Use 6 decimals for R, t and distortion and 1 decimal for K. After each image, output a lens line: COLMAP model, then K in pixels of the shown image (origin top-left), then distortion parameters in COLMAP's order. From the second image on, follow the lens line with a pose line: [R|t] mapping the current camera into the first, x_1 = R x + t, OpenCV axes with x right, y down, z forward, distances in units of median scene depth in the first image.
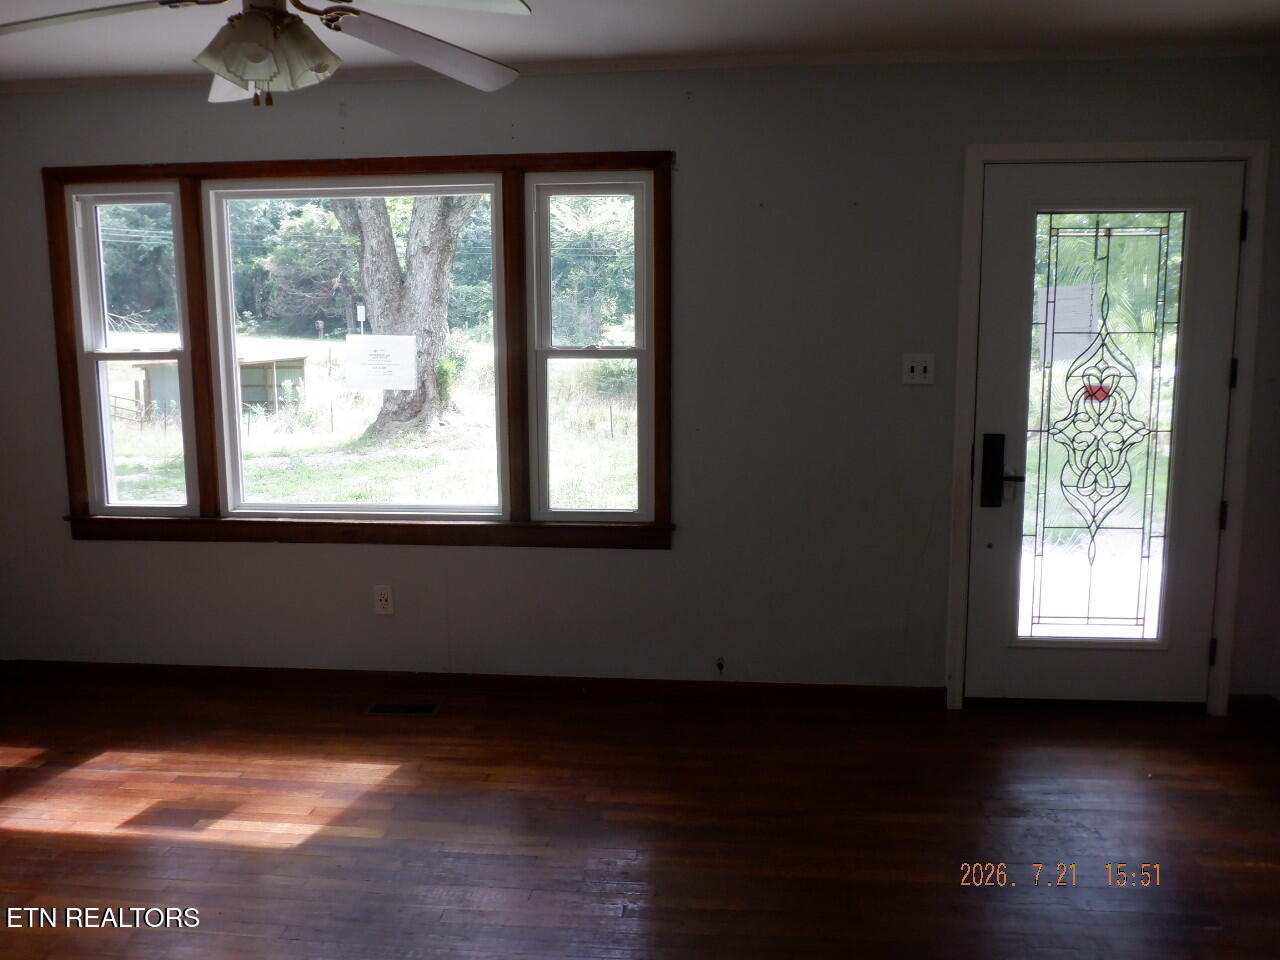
lens RADIAL K [[1041.8, 0, 640.0], [0, 1041.8, 480.0], [0, 0, 1]] dist [-0.015749, -0.003761]
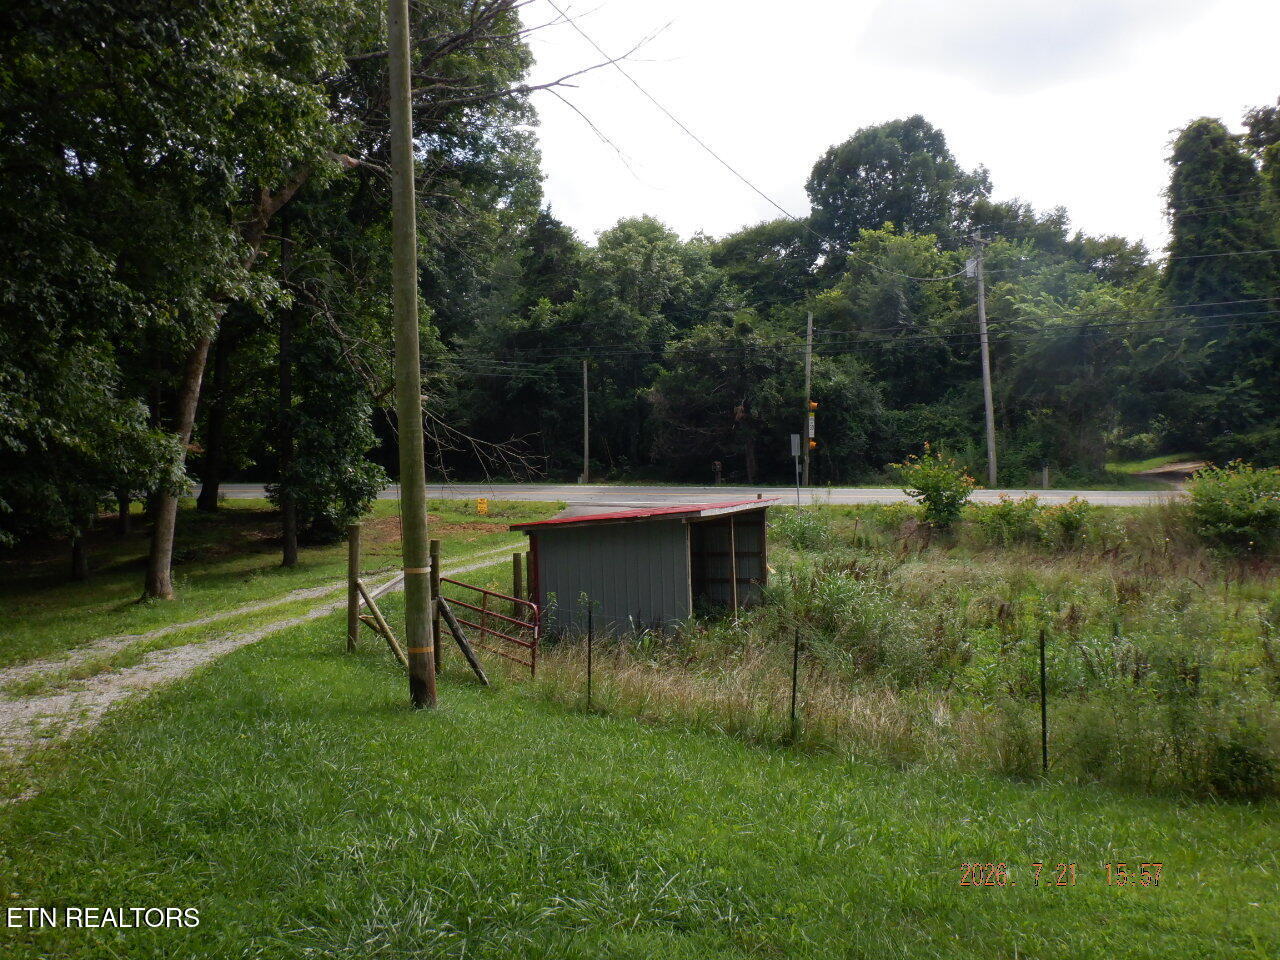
lens RADIAL K [[1041.8, 0, 640.0], [0, 1041.8, 480.0], [0, 0, 1]] dist [-0.015749, -0.003761]
pose [[0.953121, -0.033143, -0.300770, -0.125418], [-0.009492, 0.990219, -0.139197, -0.028947], [0.302442, 0.135526, 0.943484, 0.239590]]
